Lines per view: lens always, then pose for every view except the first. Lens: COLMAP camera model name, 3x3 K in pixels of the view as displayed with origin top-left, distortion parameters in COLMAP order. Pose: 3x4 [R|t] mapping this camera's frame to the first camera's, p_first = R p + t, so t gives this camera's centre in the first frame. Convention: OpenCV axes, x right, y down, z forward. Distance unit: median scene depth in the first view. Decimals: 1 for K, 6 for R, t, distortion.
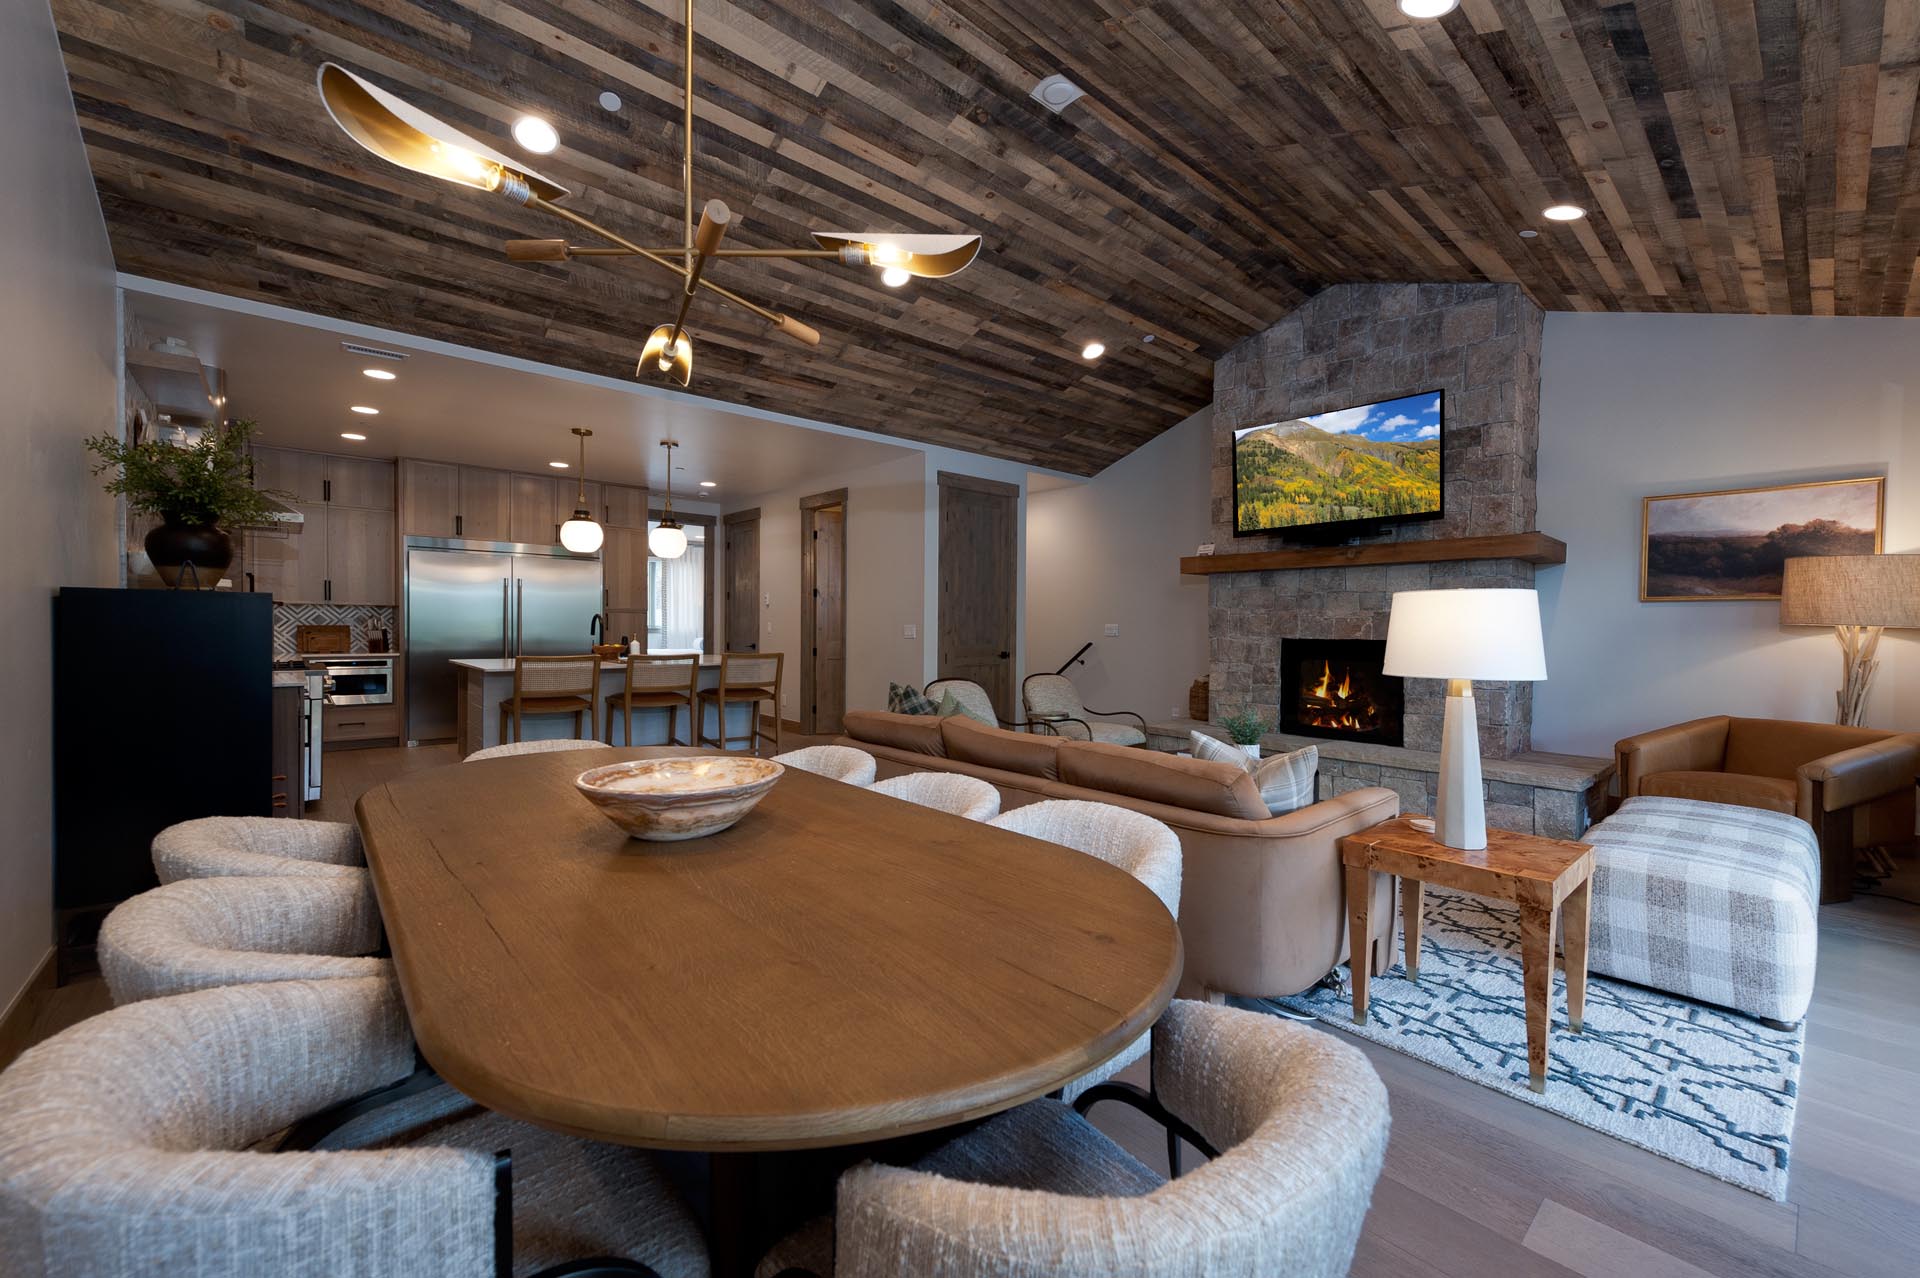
lens RADIAL K [[758.3, 0, 966.7], [0, 758.3, 634.4], [0, 0, 1]] dist [0.017840, -0.004510]
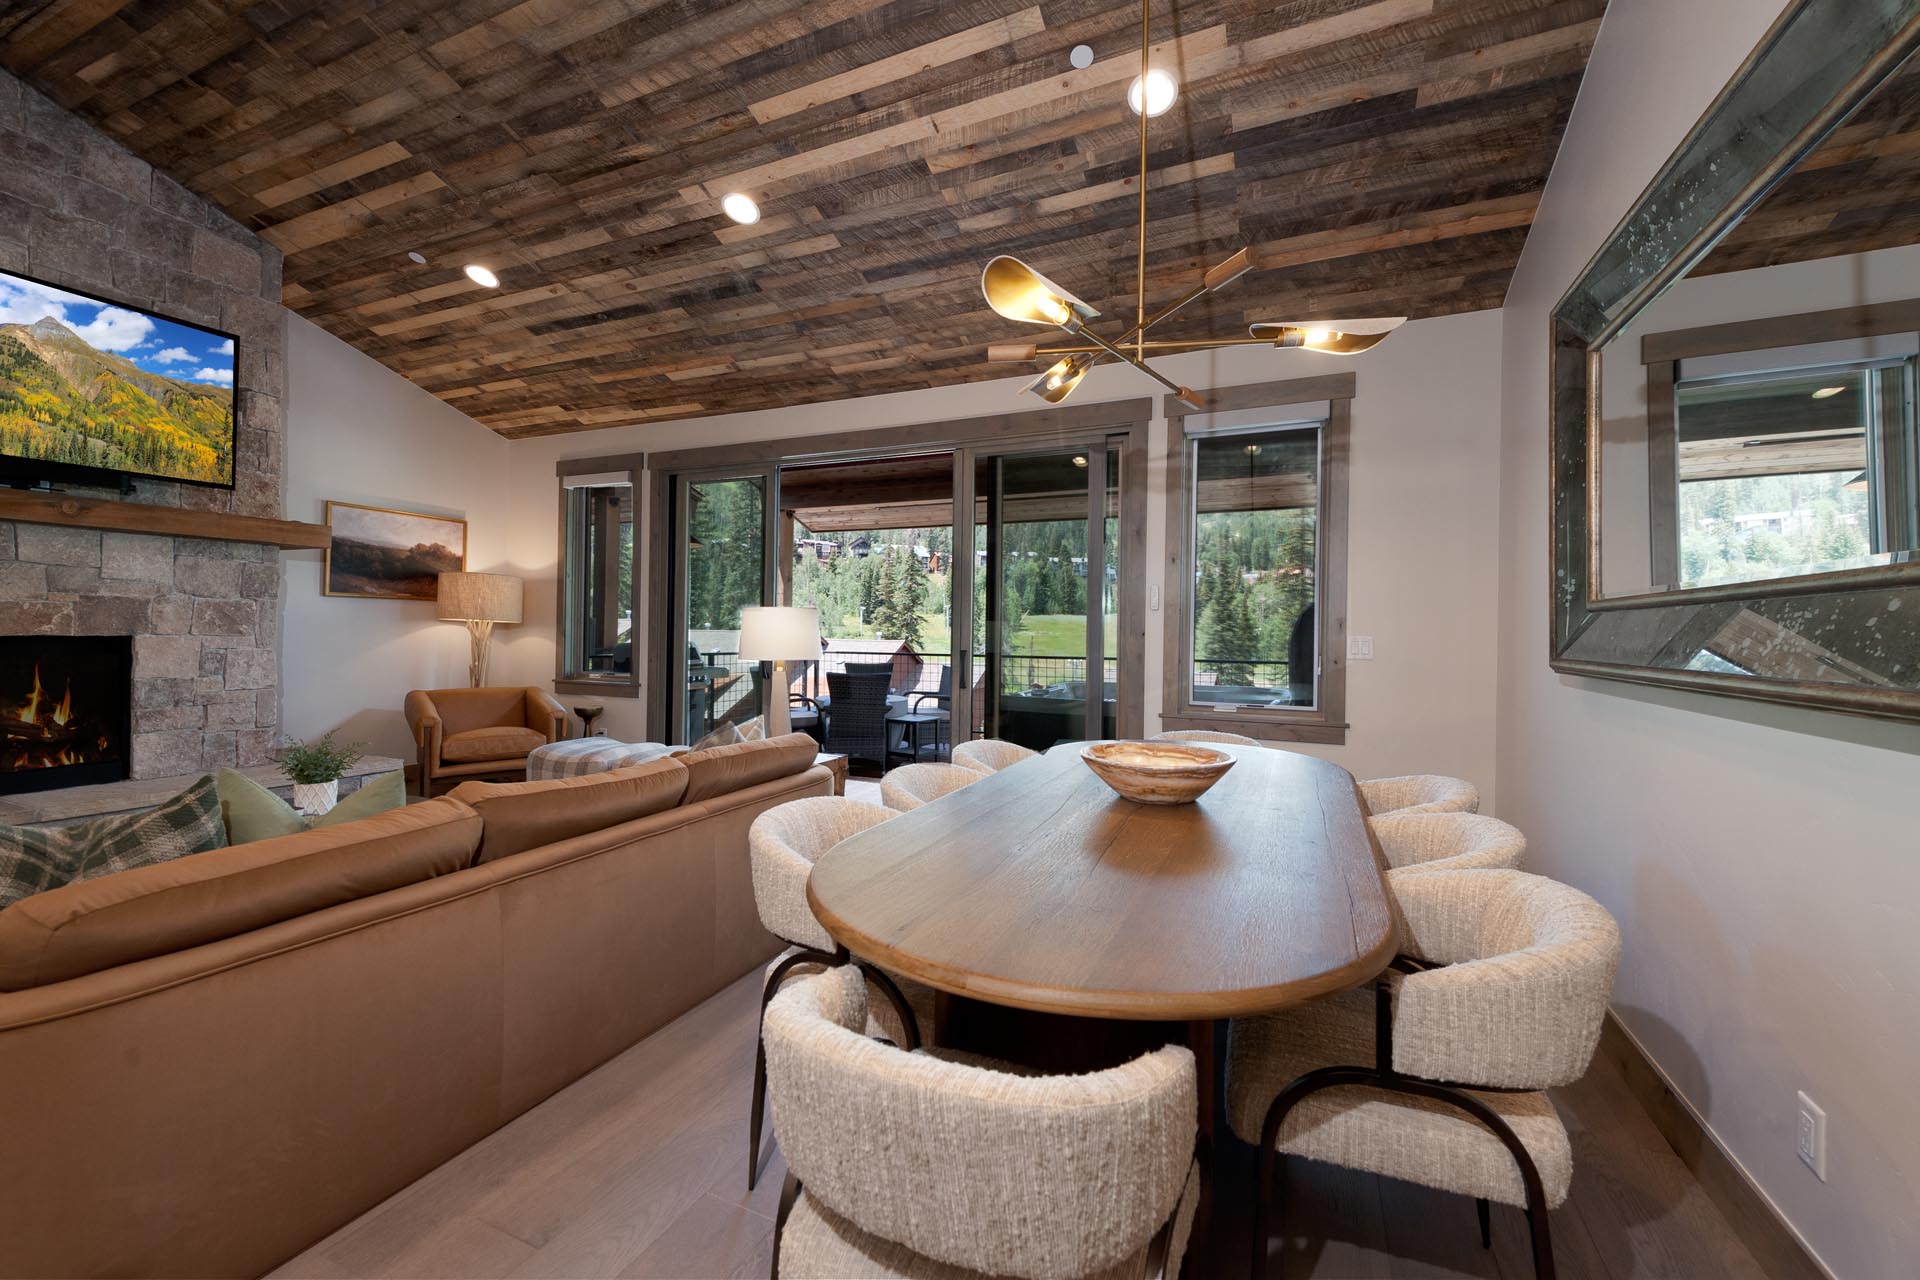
lens RADIAL K [[760.3, 0, 957.4], [0, 760.3, 632.4], [0, 0, 1]] dist [0.012254, -0.002104]
pose [[-0.410260, -0.016890, 0.911812, -0.413913], [-0.008757, 0.999855, 0.014581, -0.012627], [-0.911927, -0.002002, -0.410348, 0.540731]]
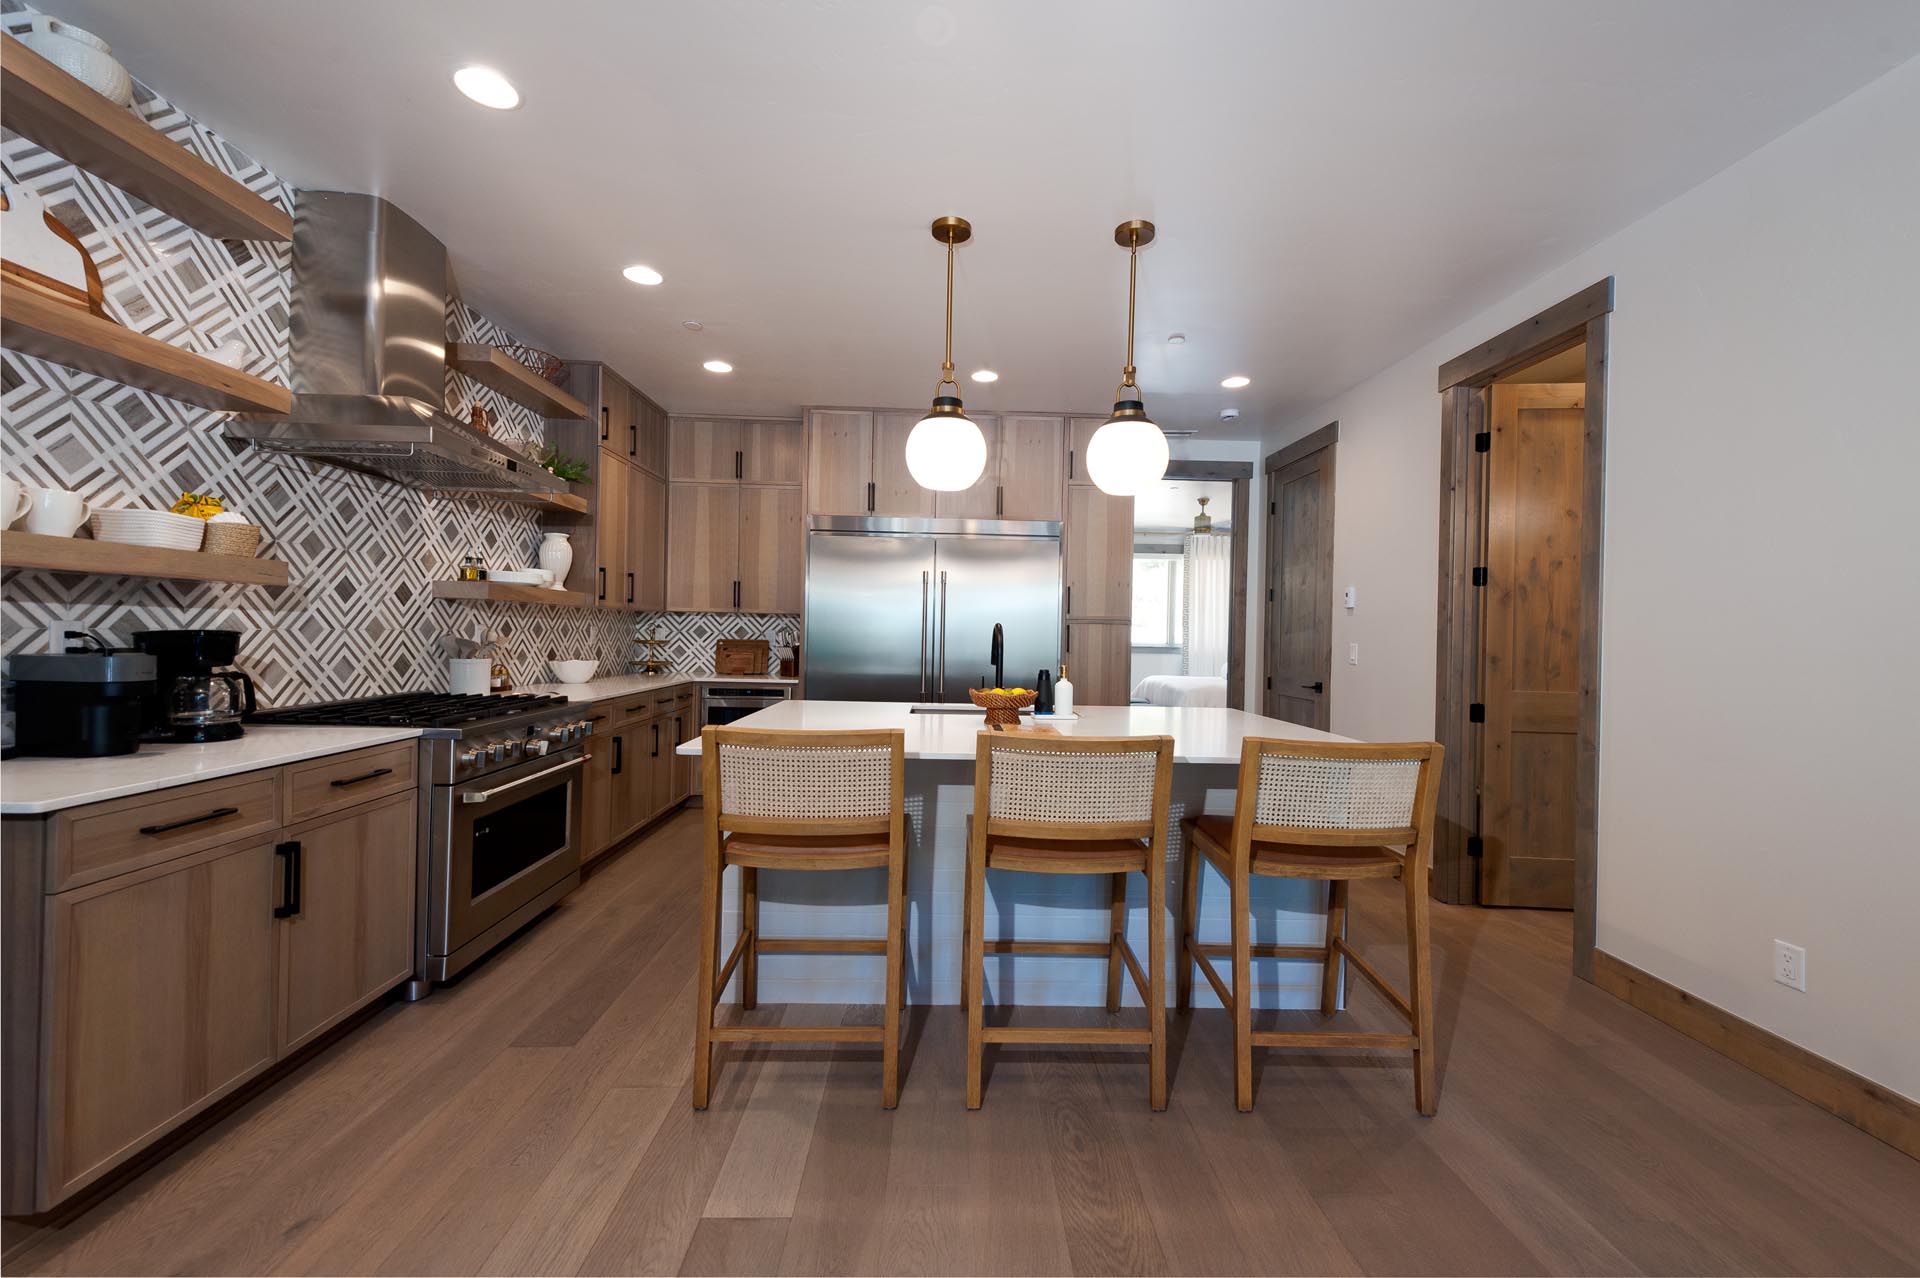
lens RADIAL K [[758.3, 0, 967.5], [0, 758.3, 631.6], [0, 0, 1]] dist [0.017840, -0.004510]
pose [[0.771242, 0.005796, -0.636516, -0.215739], [-0.022664, 0.999575, -0.018358, -0.014494], [0.636139, 0.028584, 0.771045, 0.706611]]
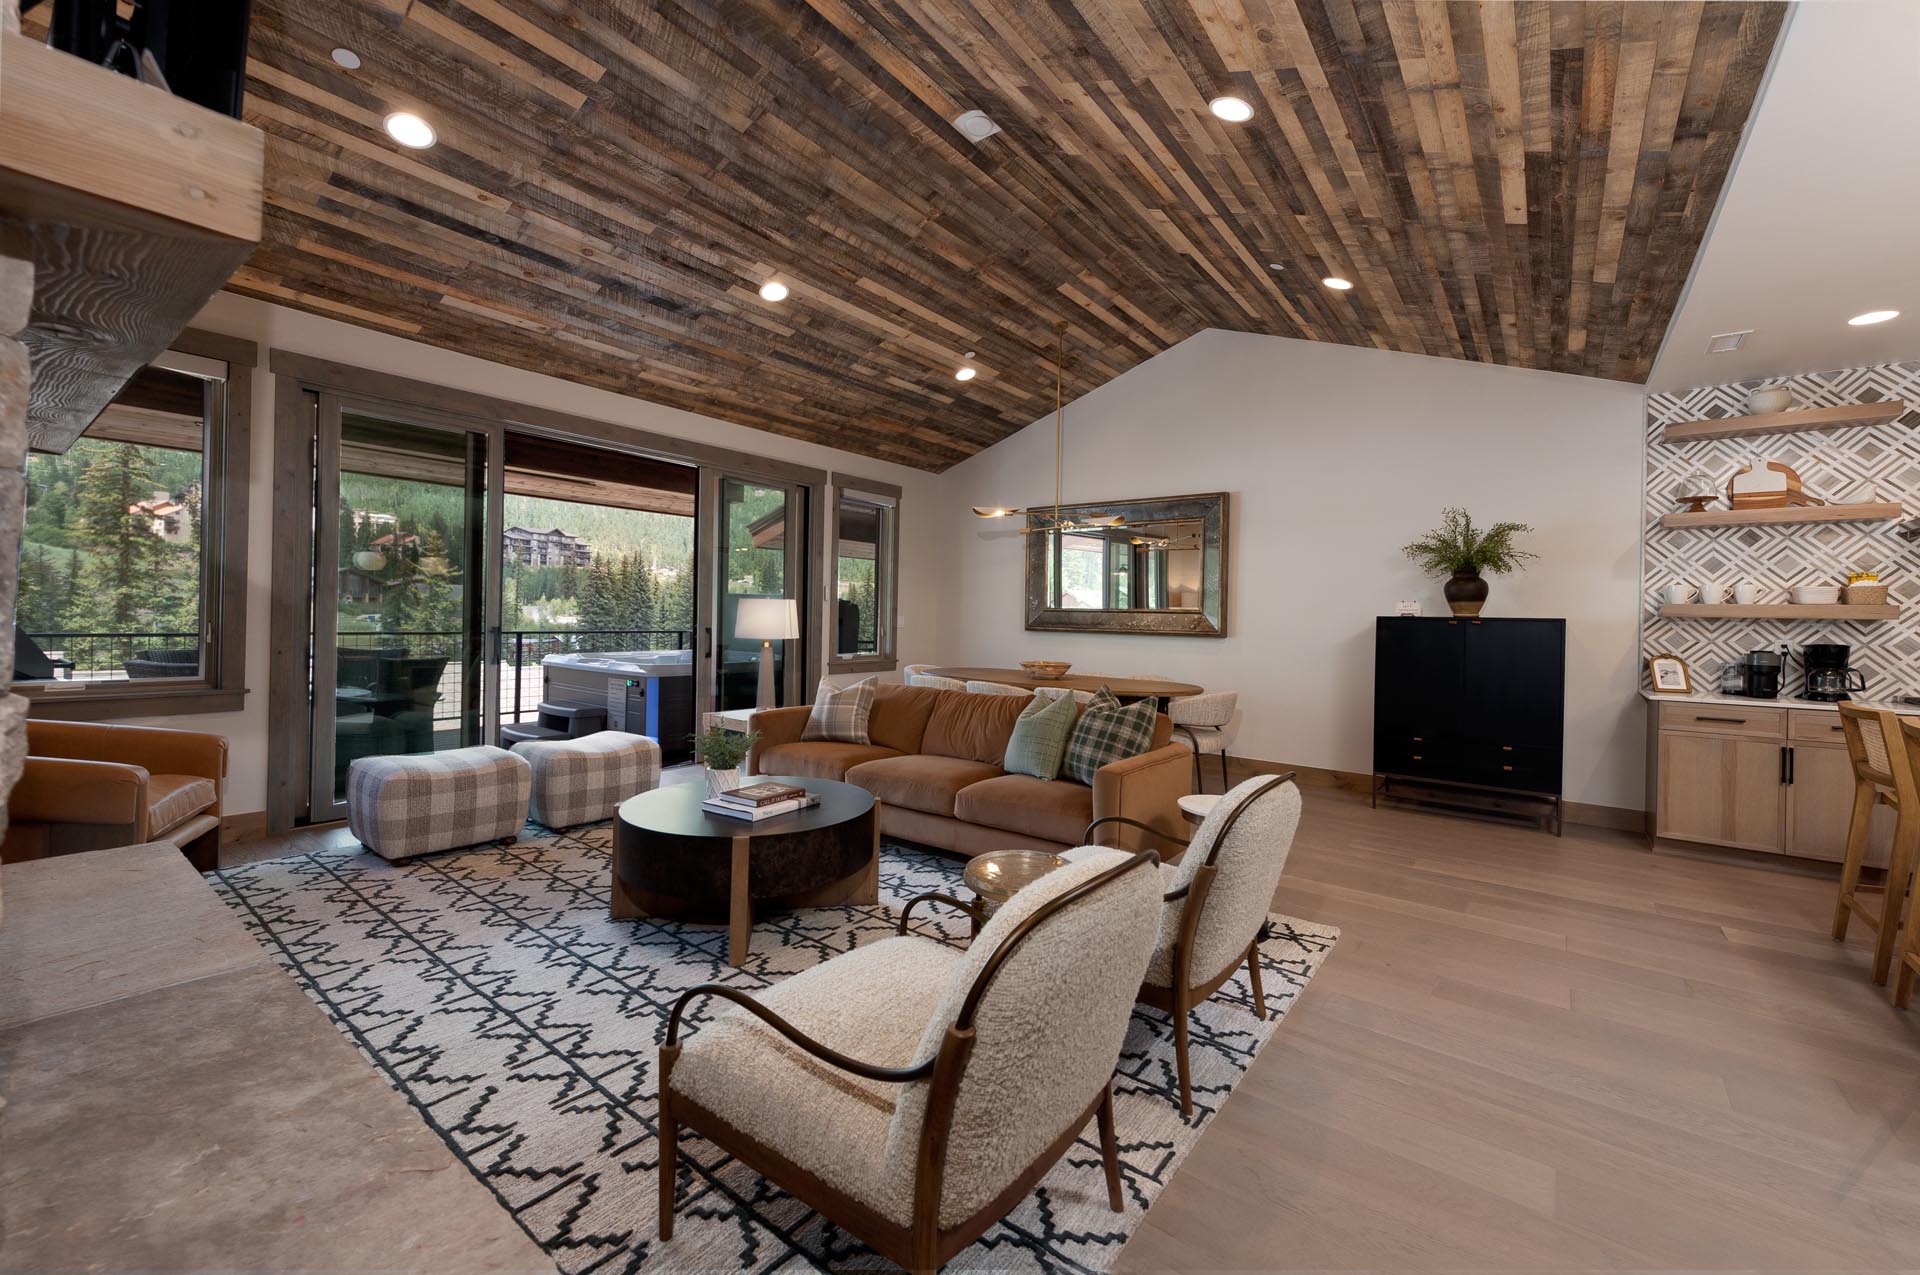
lens RADIAL K [[758.3, 0, 975.9], [0, 758.3, 619.1], [0, 0, 1]] dist [0.017840, -0.004510]
pose [[-0.979689, -0.031716, -0.198000, 0.201354], [-0.034858, 0.999315, 0.012404, -0.018856], [0.197471, 0.019054, -0.980123, 1.324473]]
